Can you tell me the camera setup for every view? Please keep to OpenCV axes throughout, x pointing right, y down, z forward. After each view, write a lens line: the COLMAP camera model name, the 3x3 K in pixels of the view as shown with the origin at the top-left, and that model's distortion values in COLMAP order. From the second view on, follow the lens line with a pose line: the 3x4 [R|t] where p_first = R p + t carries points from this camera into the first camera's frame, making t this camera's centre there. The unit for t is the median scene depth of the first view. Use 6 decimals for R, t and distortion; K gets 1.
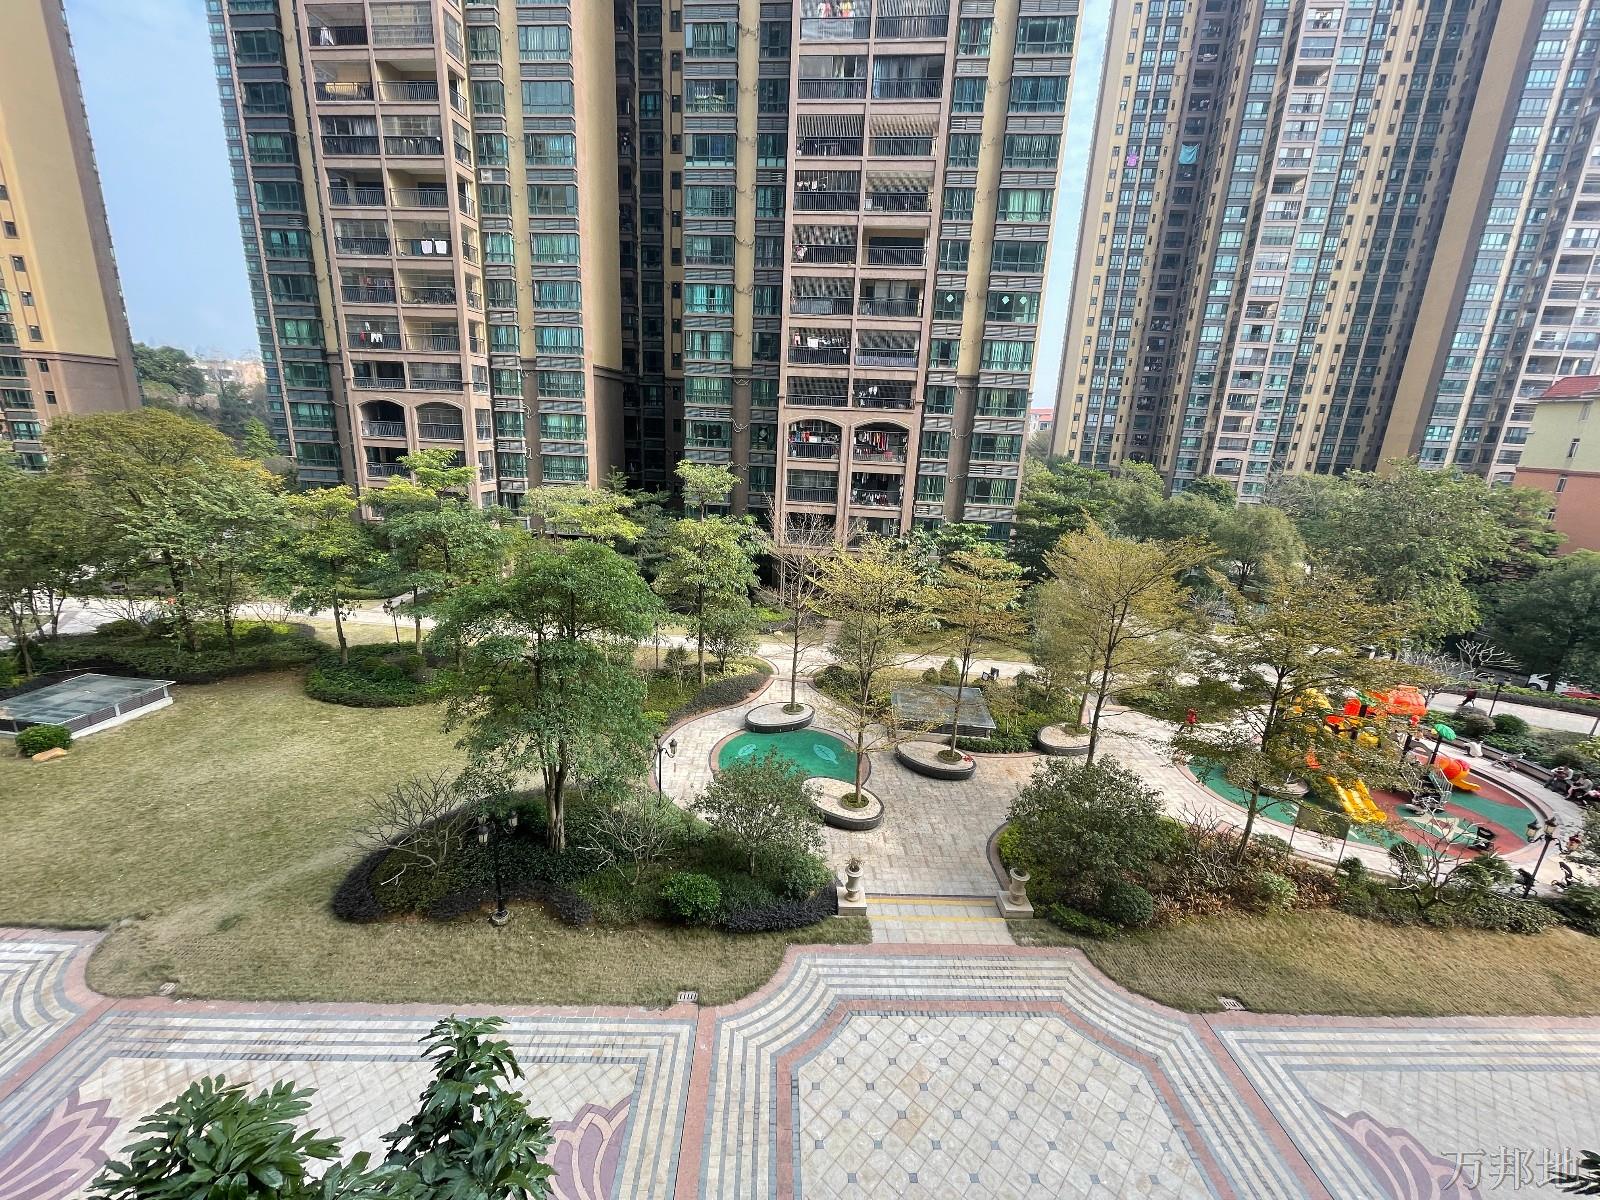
lens RADIAL K [[658.4, 0, 797.2], [0, 658.4, 608.7], [0, 0, 1]] dist [0.005764, -0.001491]
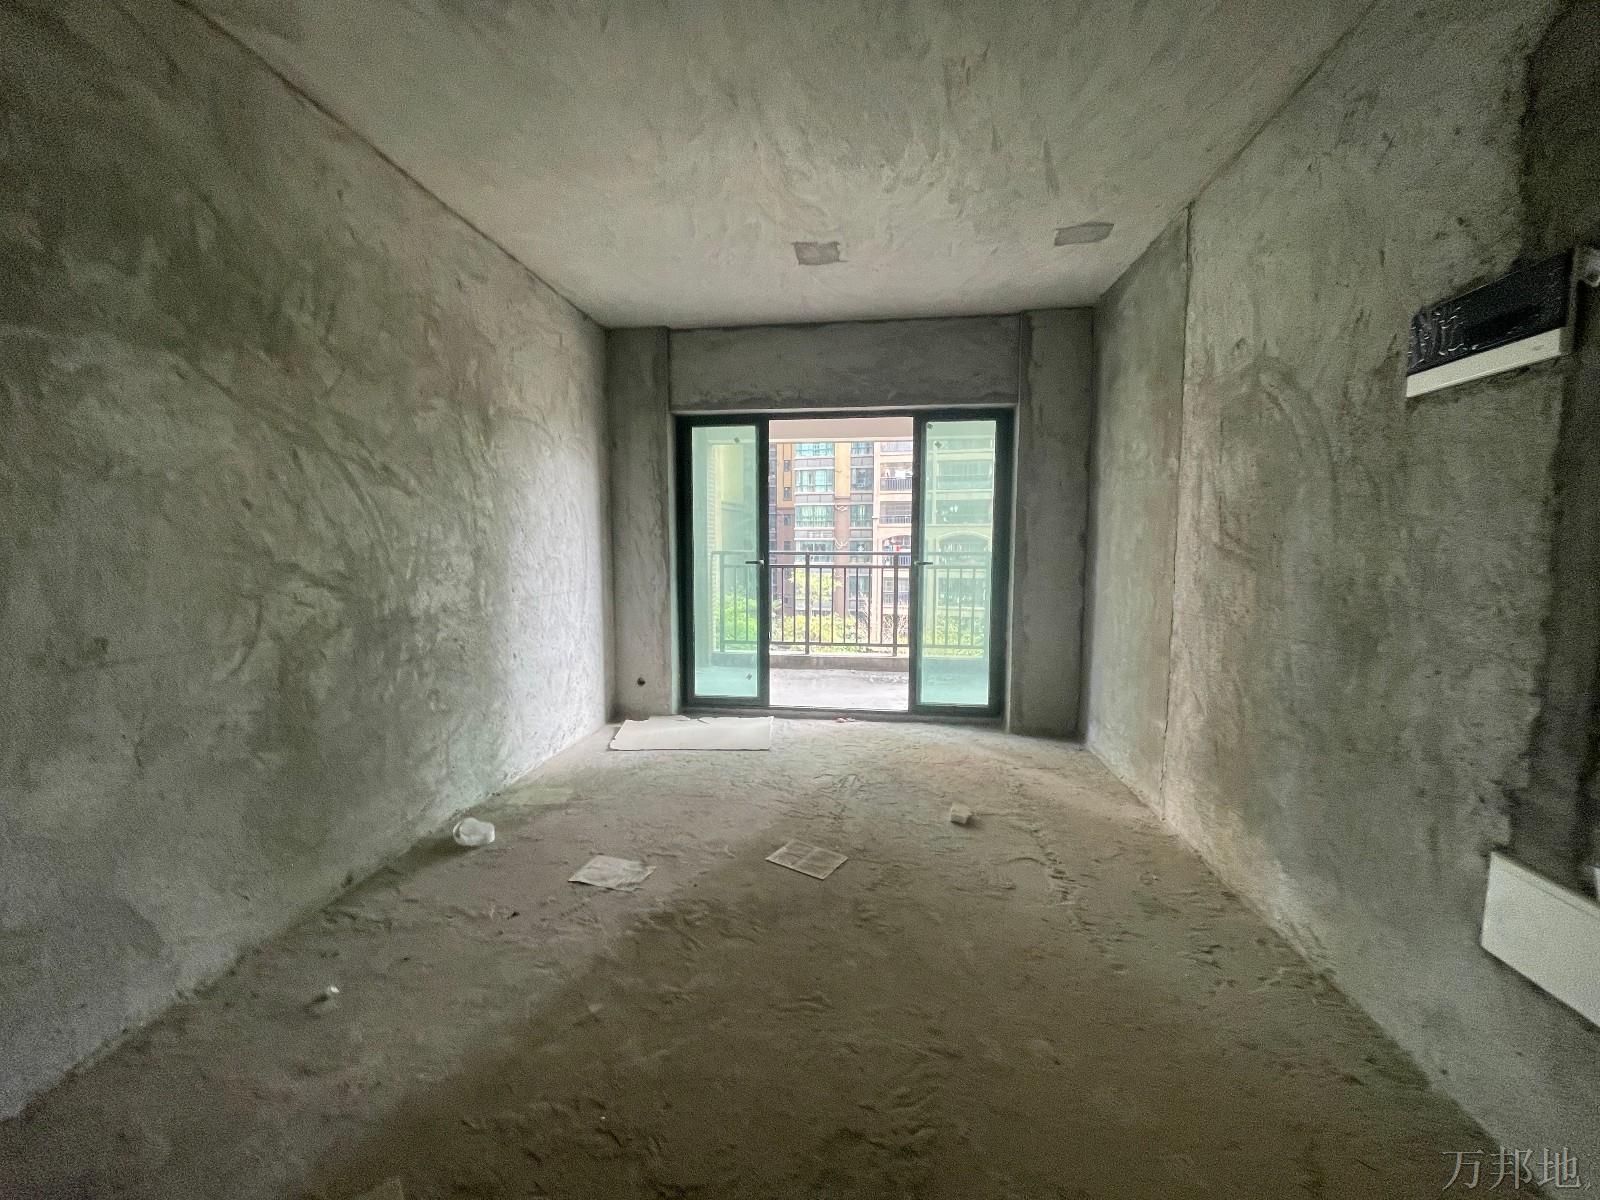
lens RADIAL K [[658.4, 0, 786.9], [0, 658.4, 597.2], [0, 0, 1]] dist [0.005764, -0.001491]
pose [[0.984913, -0.029948, -0.170441, 0.017347], [-0.003032, 0.981774, -0.190028, 0.045788], [0.173025, 0.187678, 0.966871, -0.154131]]
